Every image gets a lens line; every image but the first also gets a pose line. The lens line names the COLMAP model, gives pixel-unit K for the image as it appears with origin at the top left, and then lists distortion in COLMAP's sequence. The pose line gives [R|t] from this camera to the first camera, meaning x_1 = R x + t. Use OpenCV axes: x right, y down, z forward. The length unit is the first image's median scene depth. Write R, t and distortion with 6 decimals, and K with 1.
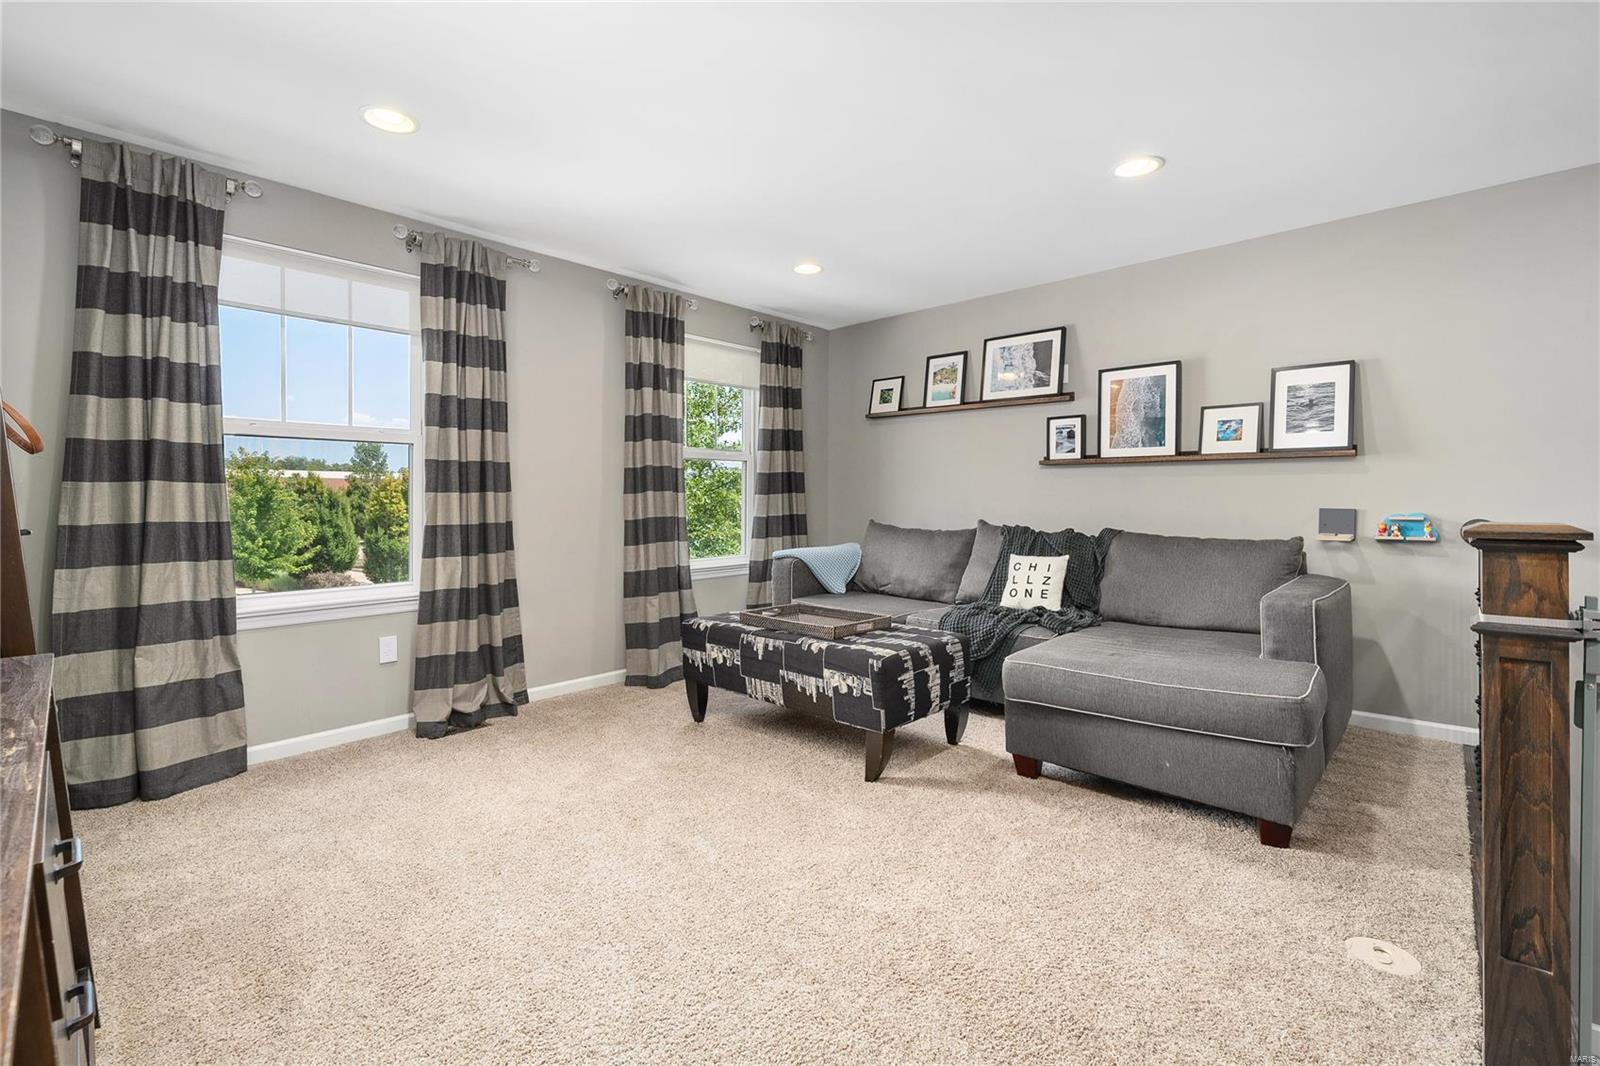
lens RADIAL K [[709.6, 0, 796.6], [0, 709.6, 508.7], [0, 0, 1]] dist [0.003153, 0.000250]
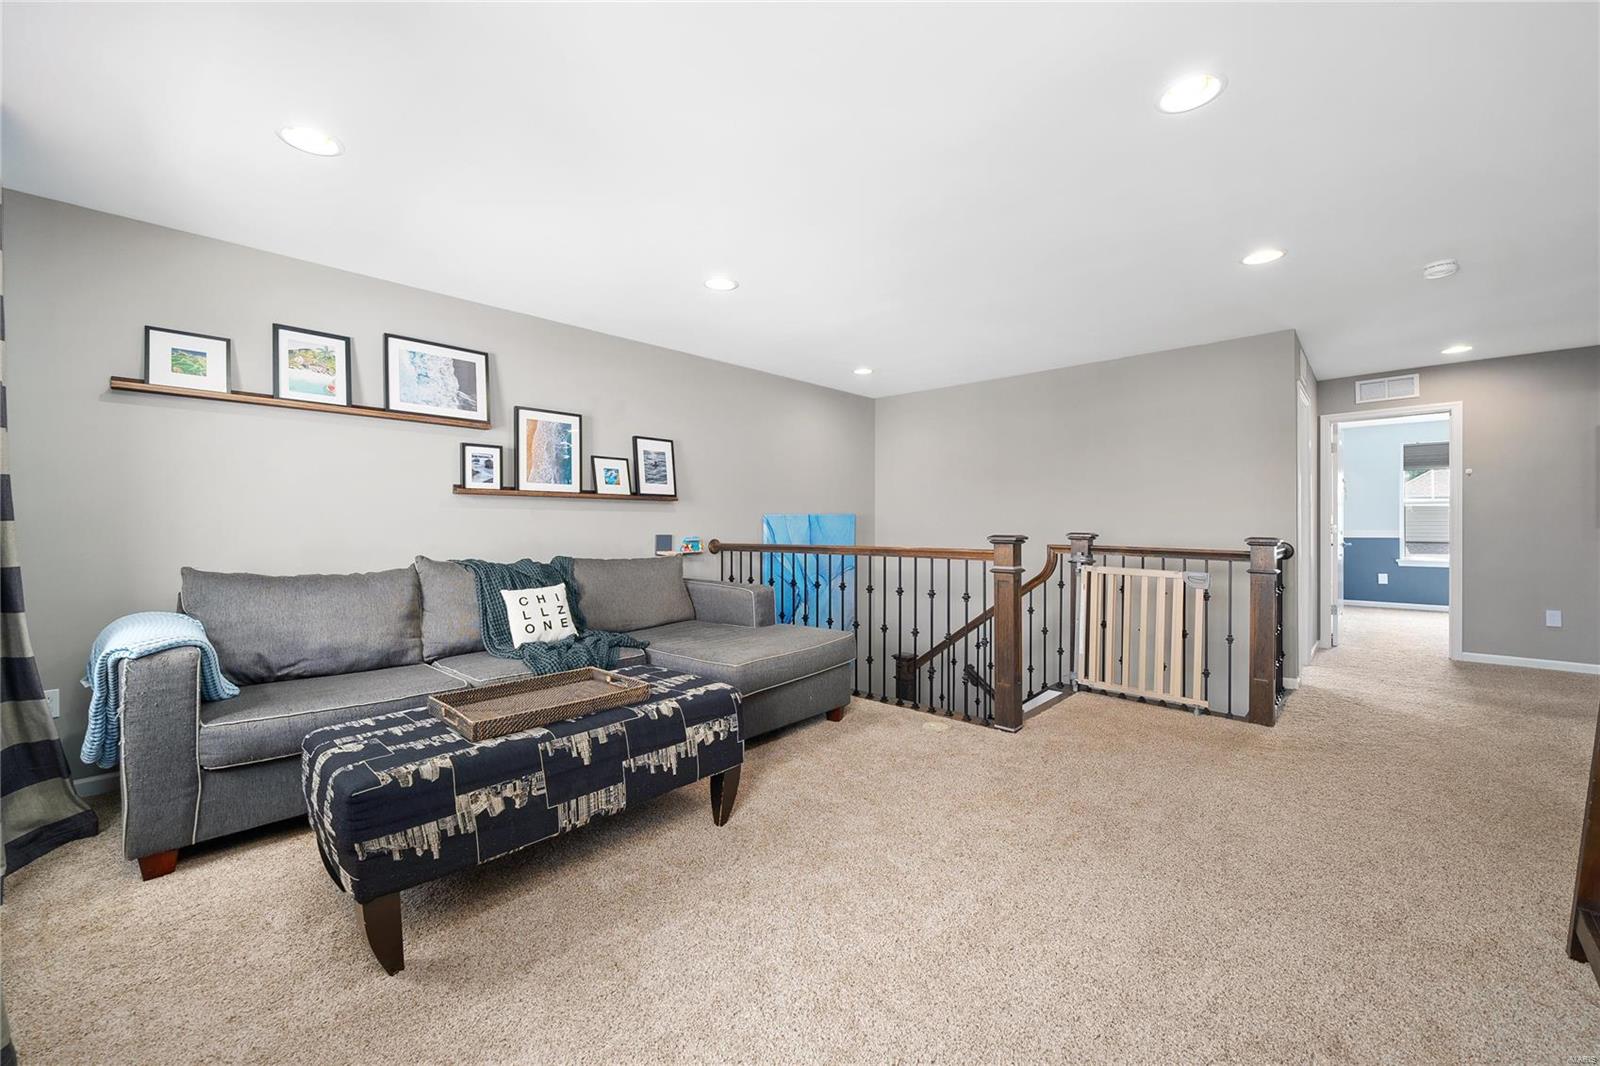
lens RADIAL K [[619.8, 0, 801.5], [0, 619.8, 524.1], [0, 0, 1]] dist [0.000410, 0.000031]
pose [[-0.000922, 0.003076, 0.999995, -0.519974], [0.020122, 0.999793, -0.003057, -0.011531], [-0.999797, 0.020119, -0.000984, 0.627597]]
